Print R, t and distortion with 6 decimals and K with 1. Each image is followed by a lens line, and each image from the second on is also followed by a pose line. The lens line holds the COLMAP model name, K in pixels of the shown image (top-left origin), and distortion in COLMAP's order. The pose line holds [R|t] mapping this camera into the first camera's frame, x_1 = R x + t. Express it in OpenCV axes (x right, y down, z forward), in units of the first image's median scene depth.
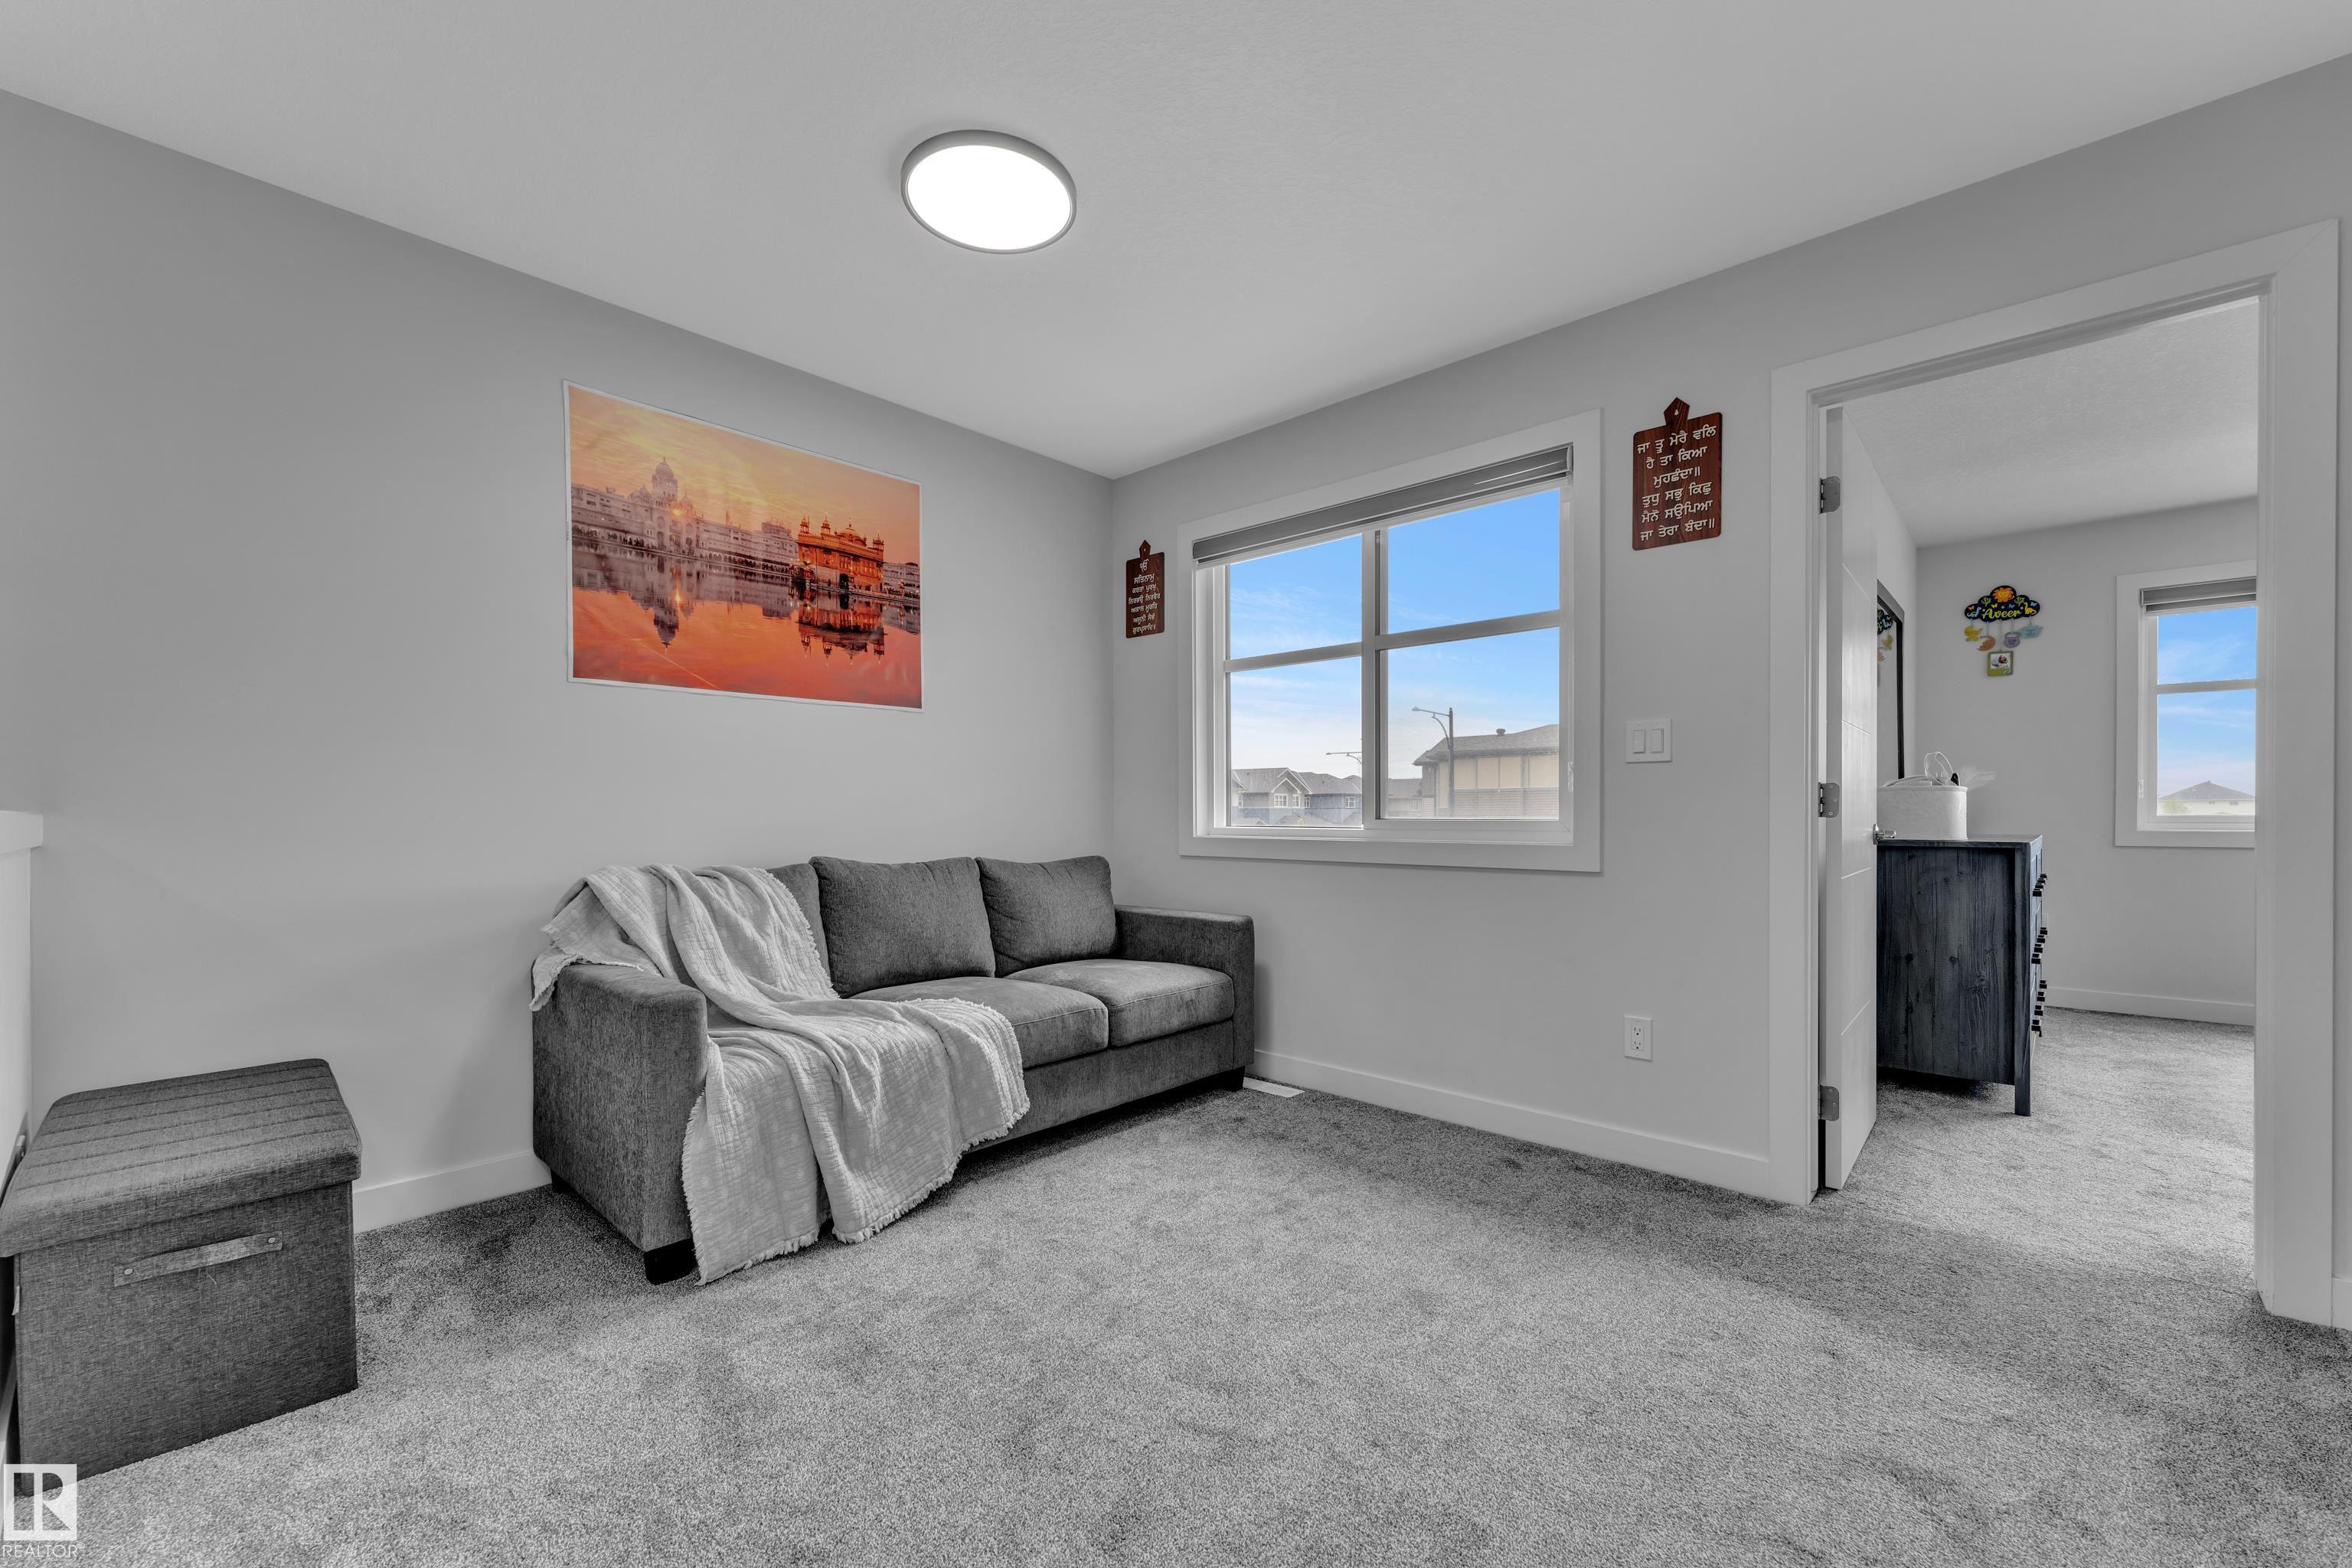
lens RADIAL K [[940.8, 0, 1179.4], [0, 940.8, 823.2], [0, 0, 1]] dist [0.001768, 0.000031]
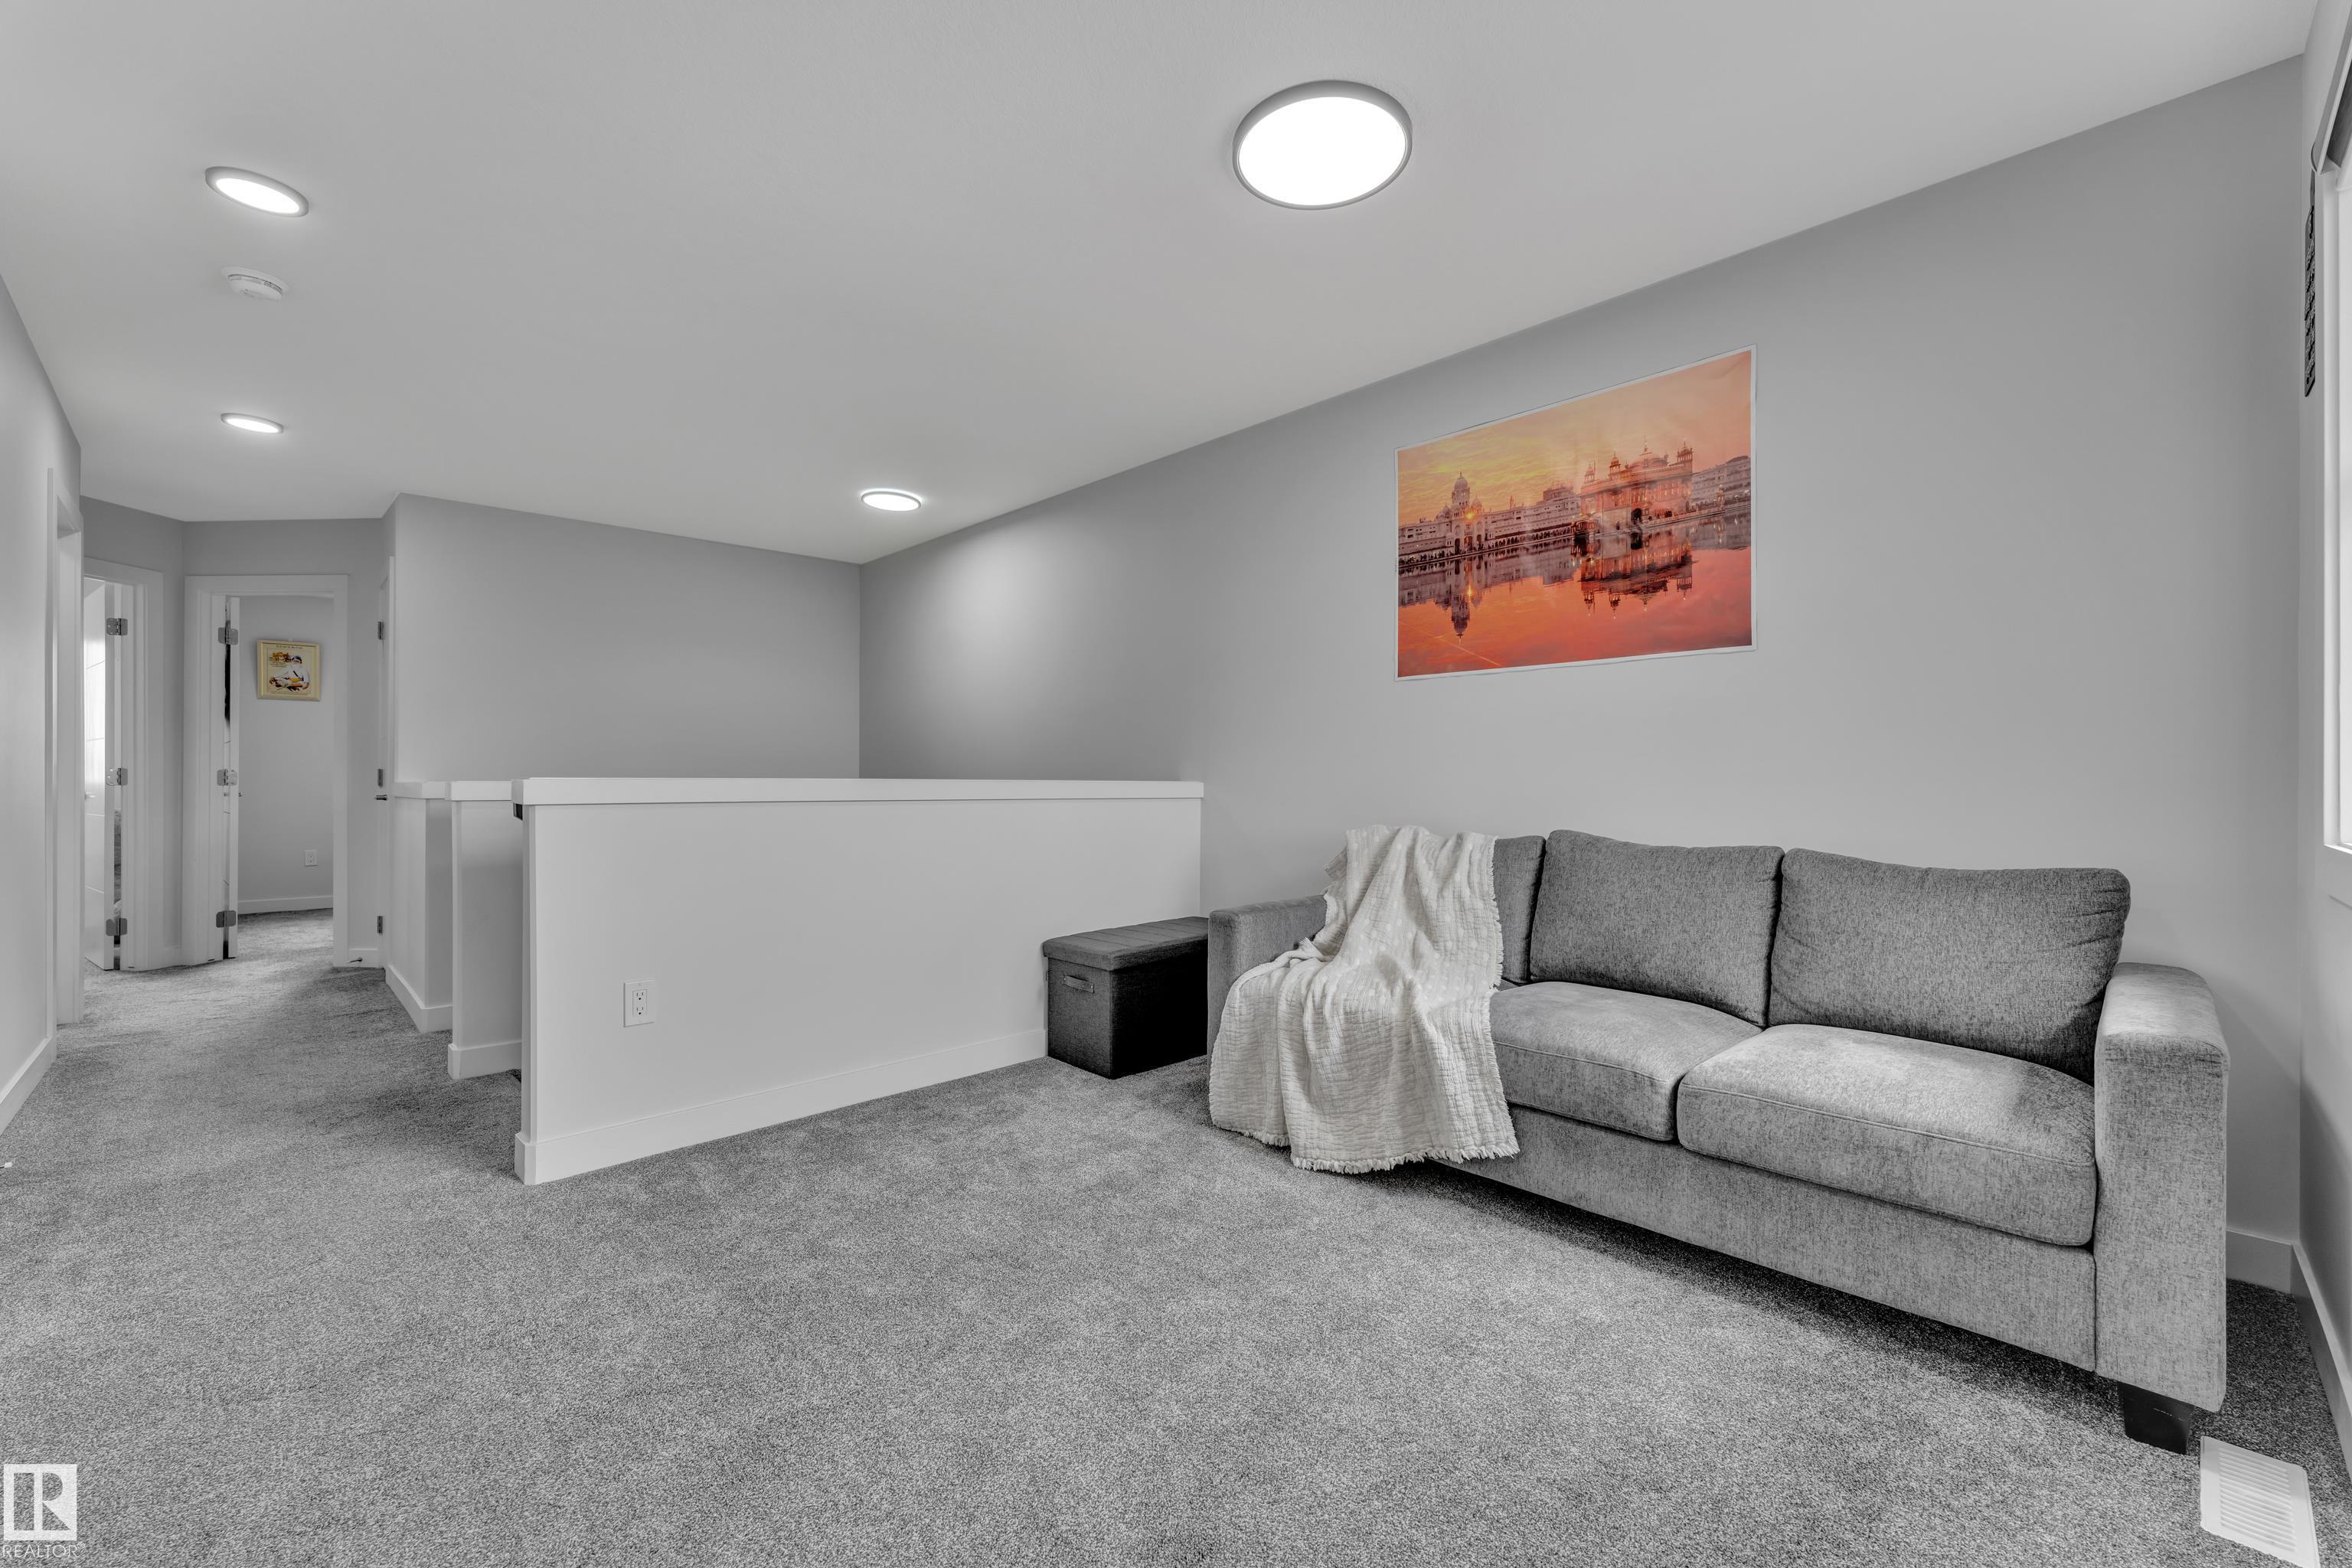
lens RADIAL K [[940.8, 0, 1171.3], [0, 940.8, 787.0], [0, 0, 1]] dist [0.001768, 0.000031]
pose [[-0.044716, 0.006211, -0.998980, 0.604947], [-0.014751, 0.999868, 0.006877, -0.008605], [0.998891, 0.015043, -0.044618, 0.694176]]
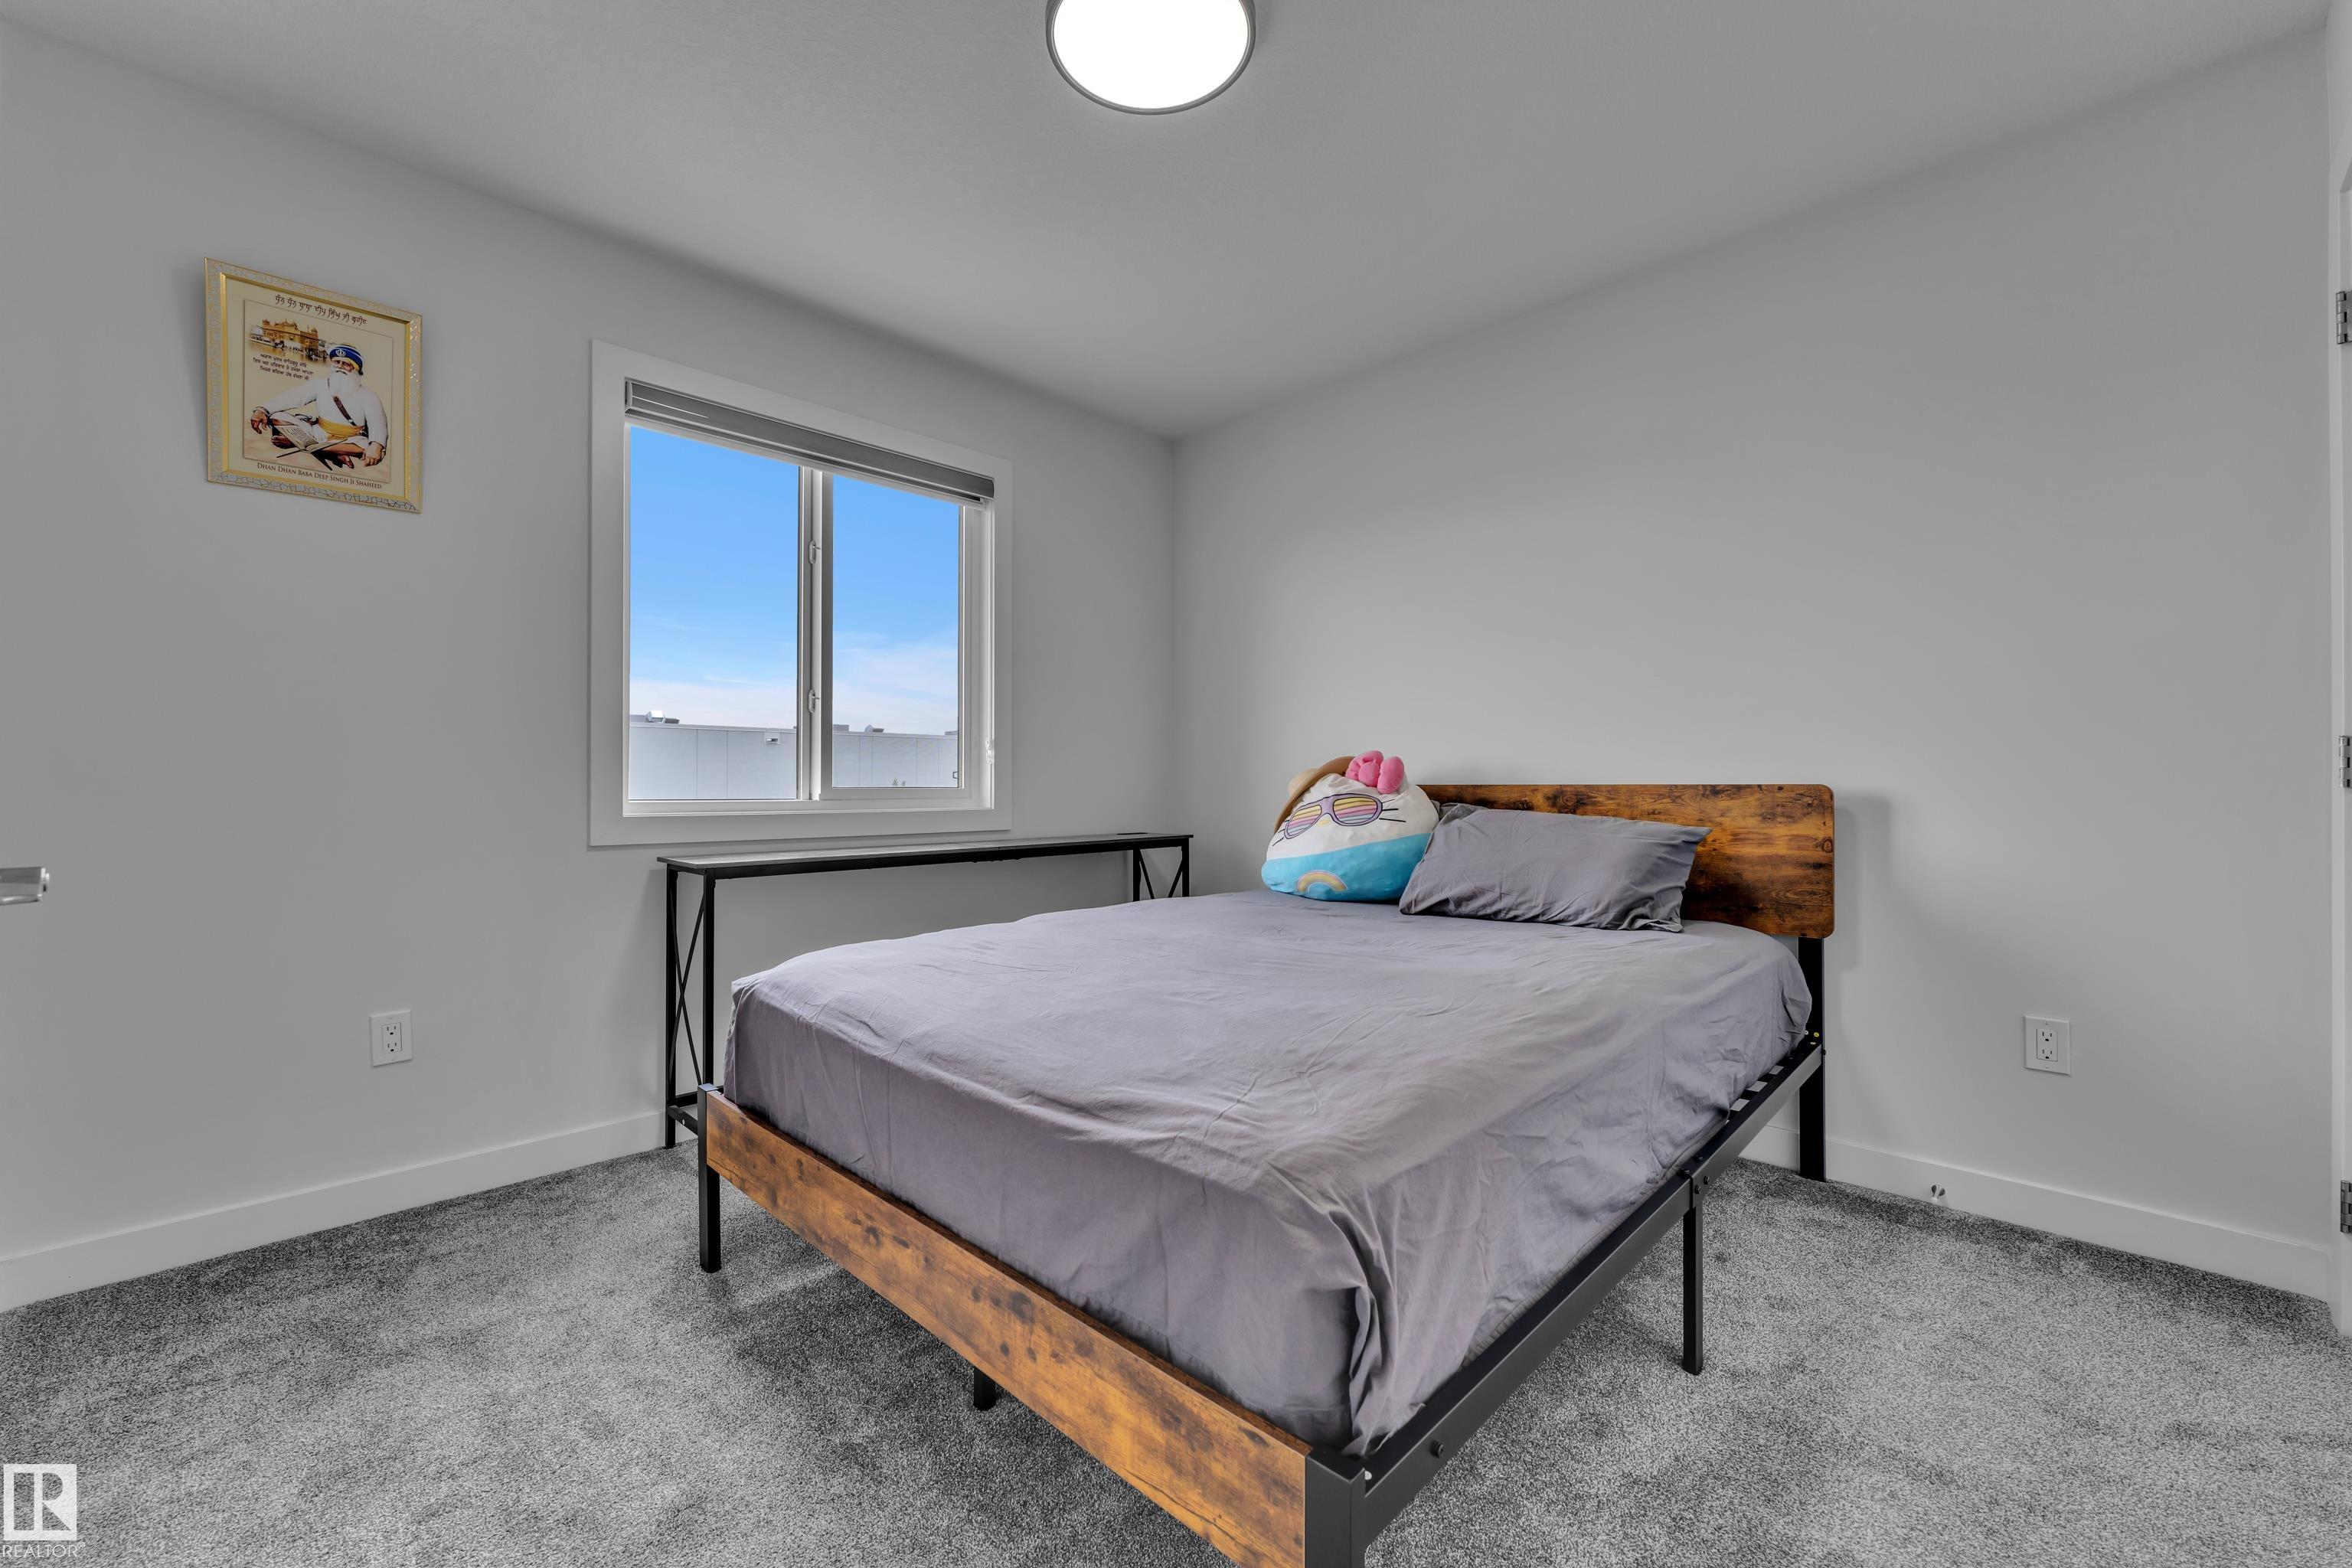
lens RADIAL K [[940.8, 0, 1176.8], [0, 940.8, 778.8], [0, 0, 1]] dist [0.001768, 0.000031]
pose [[-0.030229, 0.000800, -0.999543, -1.230124], [-0.010503, 0.999944, 0.001118, 0.026245], [0.999488, 0.010532, -0.030219, -1.228537]]
